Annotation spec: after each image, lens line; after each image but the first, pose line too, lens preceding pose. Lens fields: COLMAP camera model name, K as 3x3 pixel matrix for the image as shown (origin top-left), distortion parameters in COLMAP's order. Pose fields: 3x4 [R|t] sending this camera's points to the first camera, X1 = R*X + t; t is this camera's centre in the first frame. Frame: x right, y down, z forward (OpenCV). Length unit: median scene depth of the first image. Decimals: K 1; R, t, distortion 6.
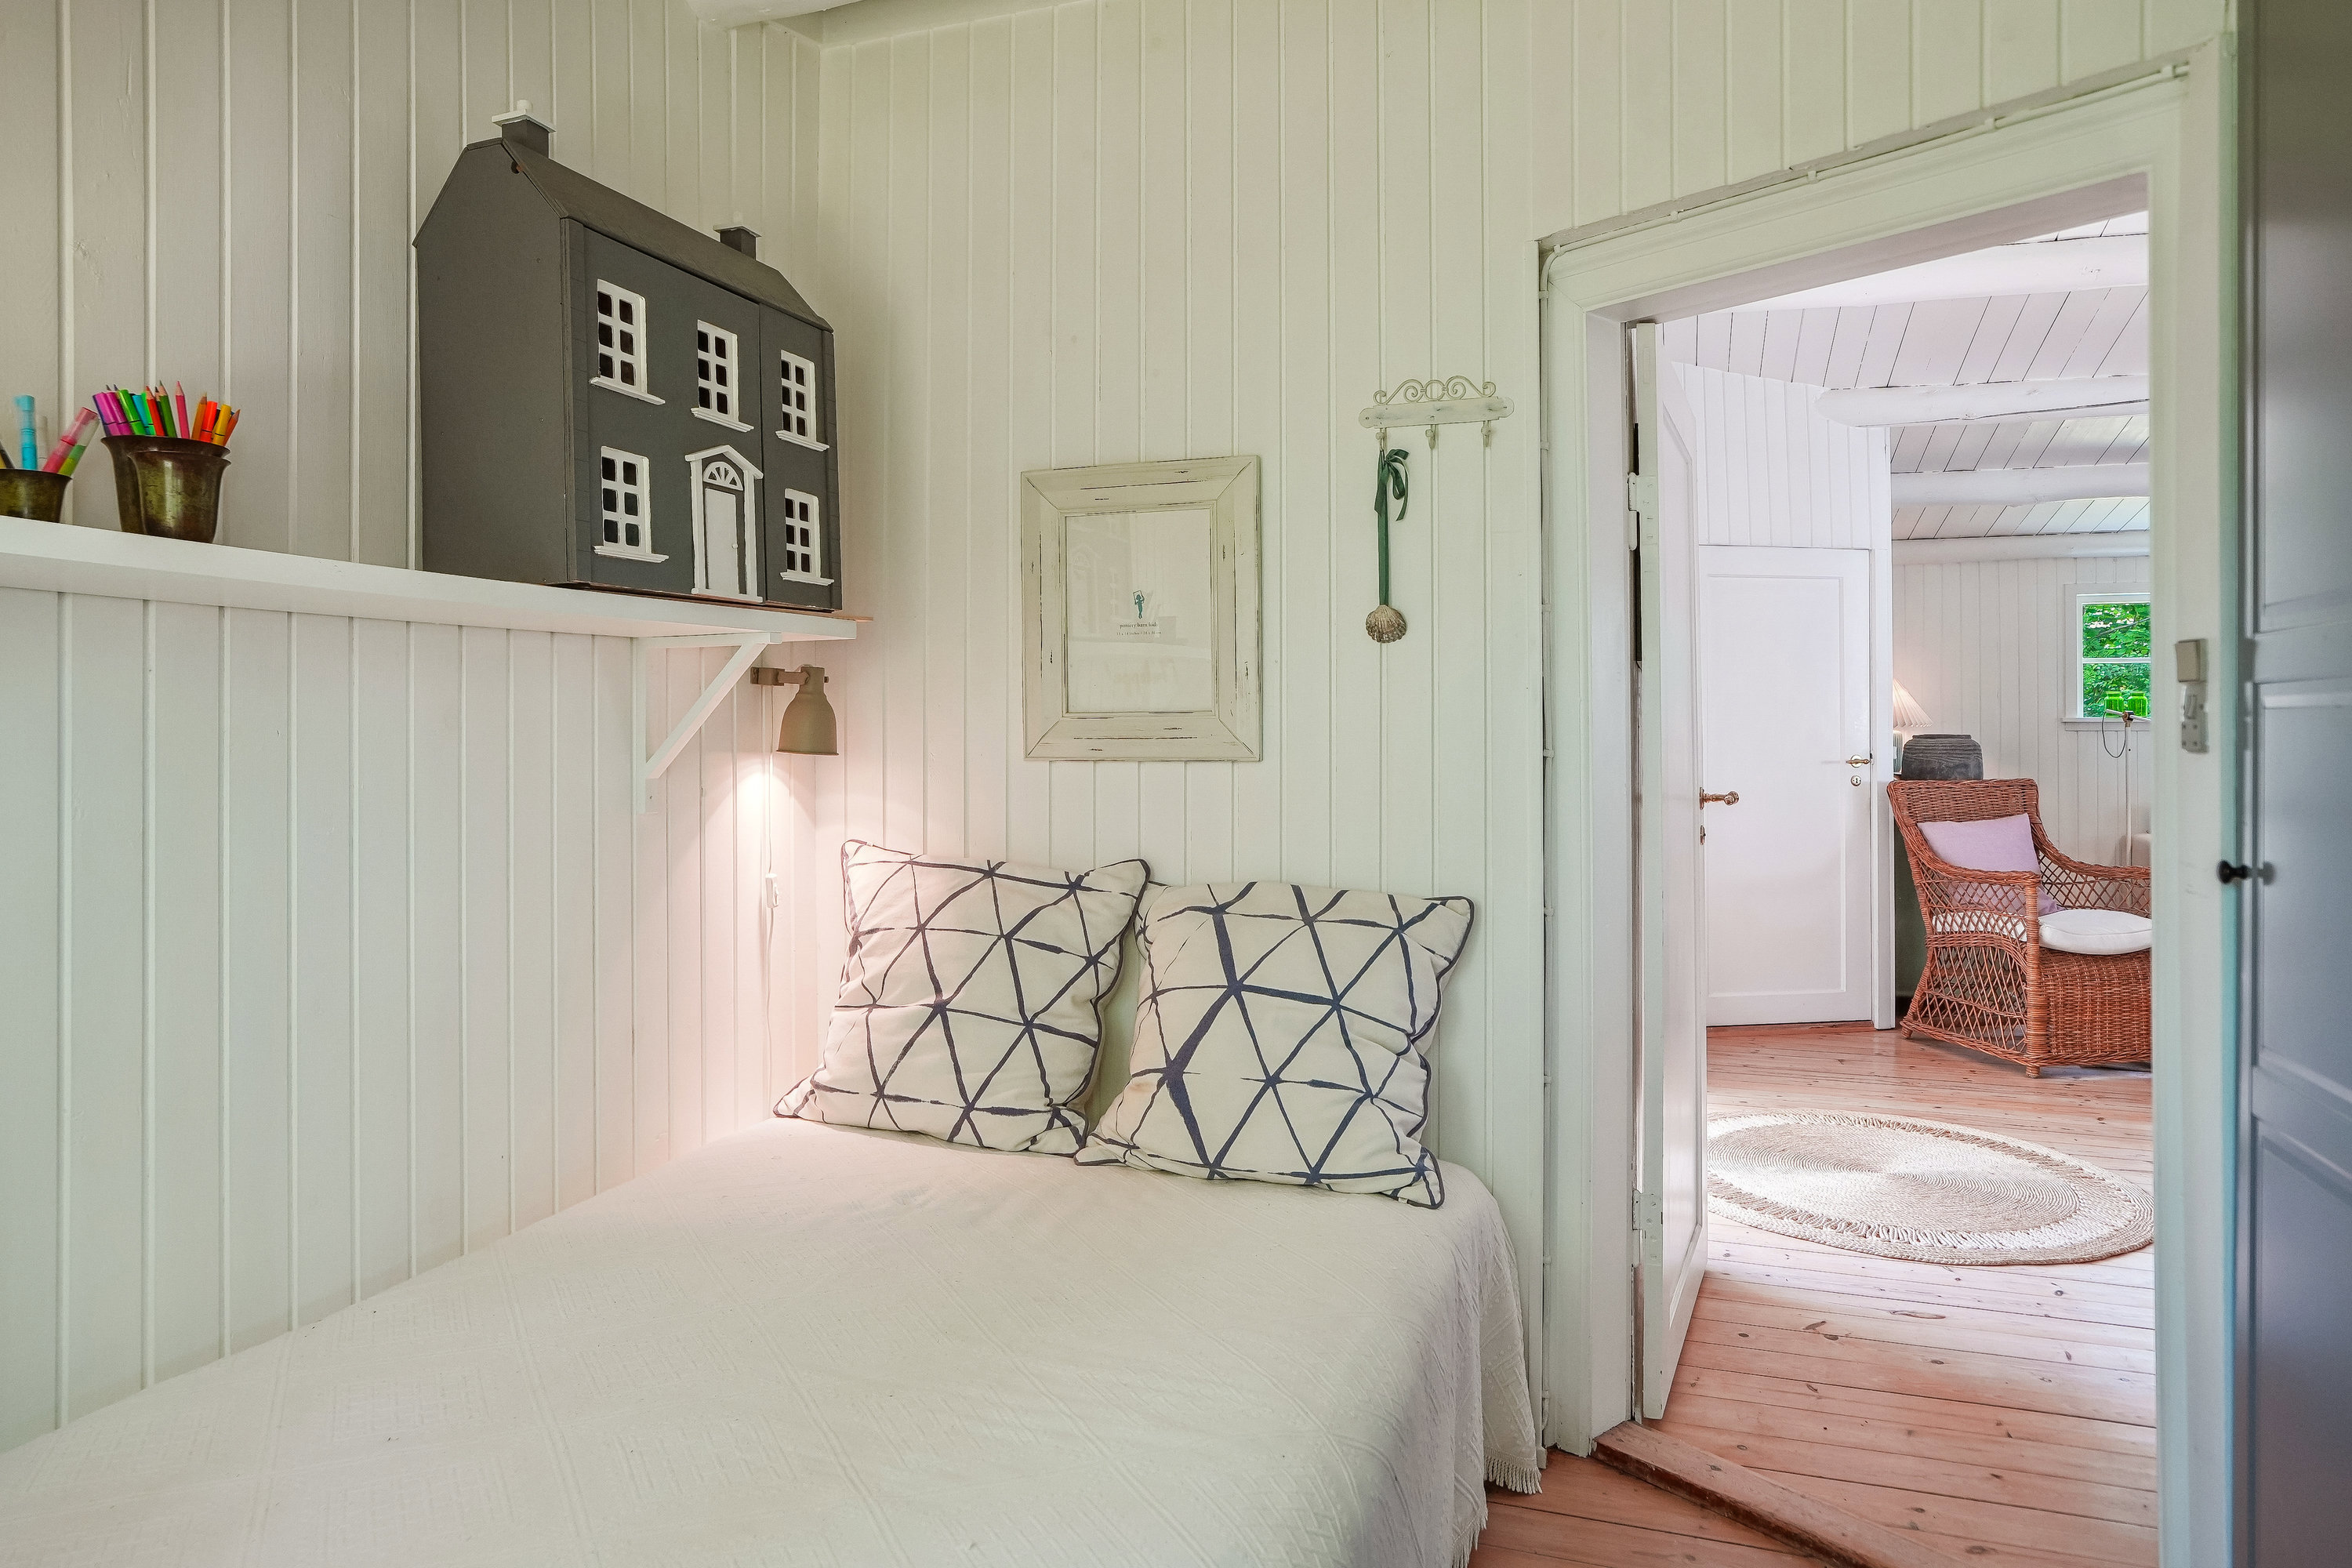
lens RADIAL K [[1409.2, 0, 1239.9], [0, 1409.2, 723.2], [0, 0, 1]] dist [0.001324, -0.002203]
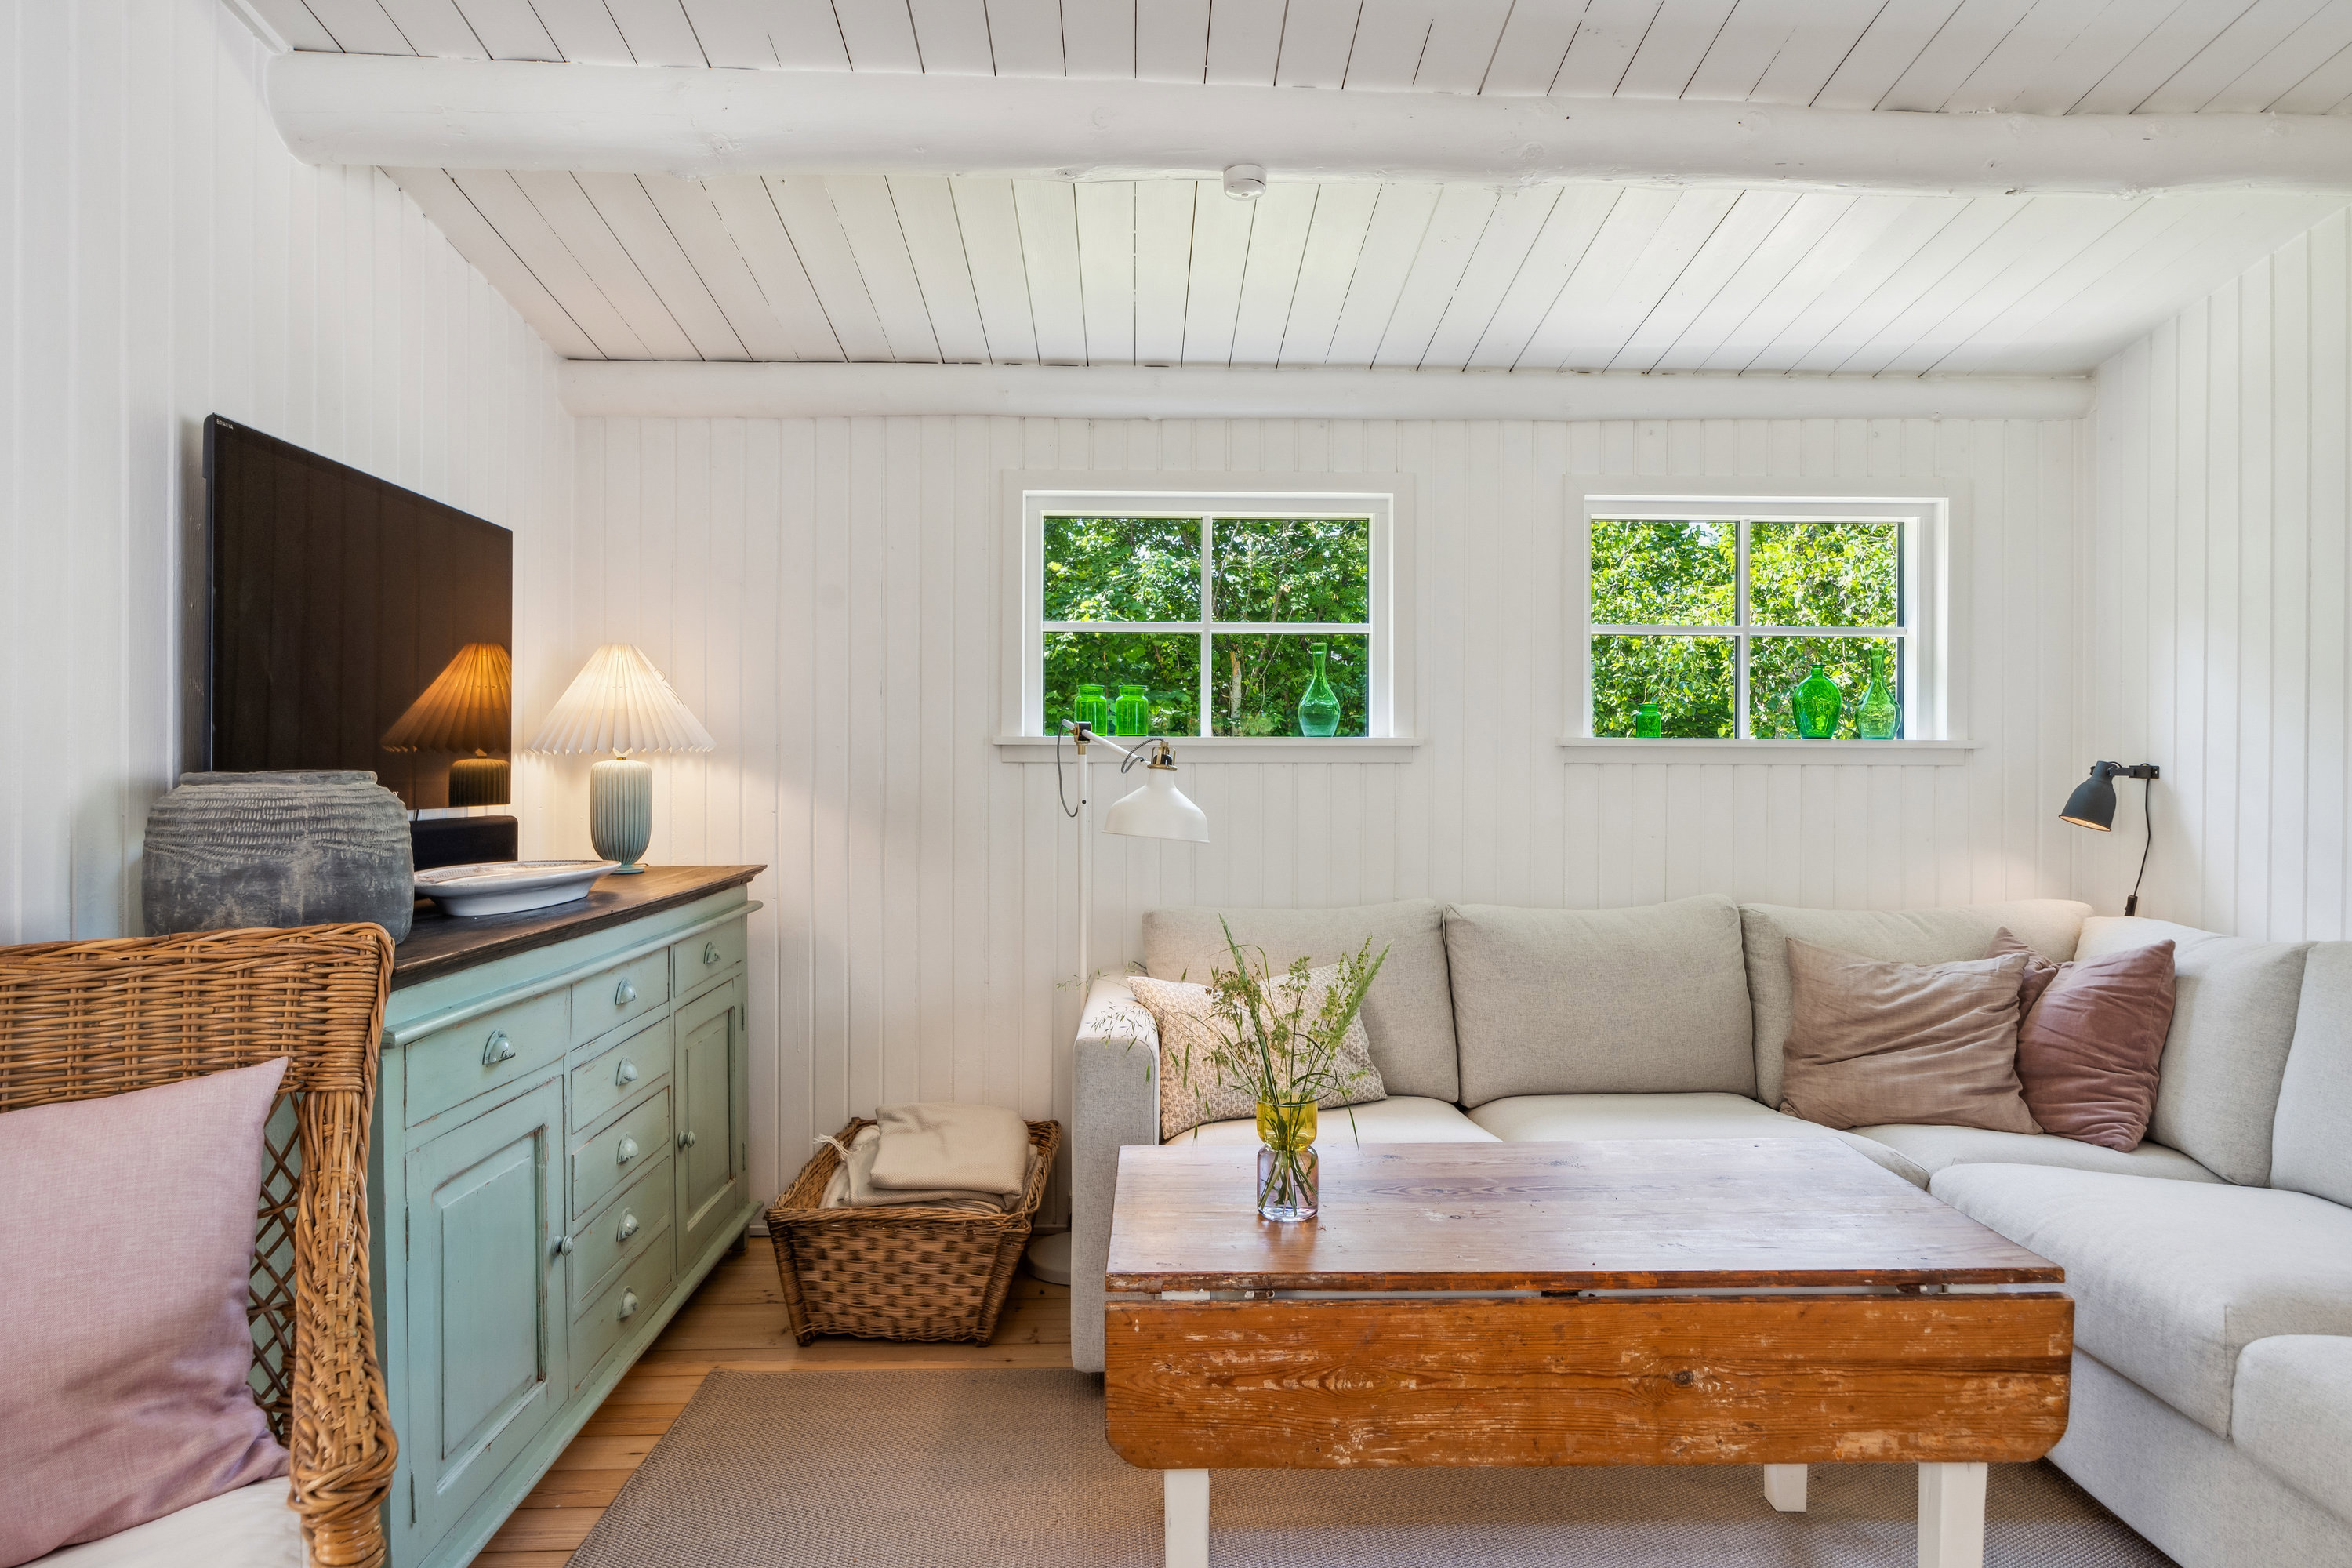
lens RADIAL K [[1348.3, 0, 1182.6], [0, 1348.3, 769.3], [0, 0, 1]] dist [0.002910, 0.000944]
pose [[0.938994, 0.008911, 0.343817, 0.481981], [-0.013697, 0.999840, 0.011494, 0.001365], [-0.343660, -0.015502, 0.938966, 0.529428]]
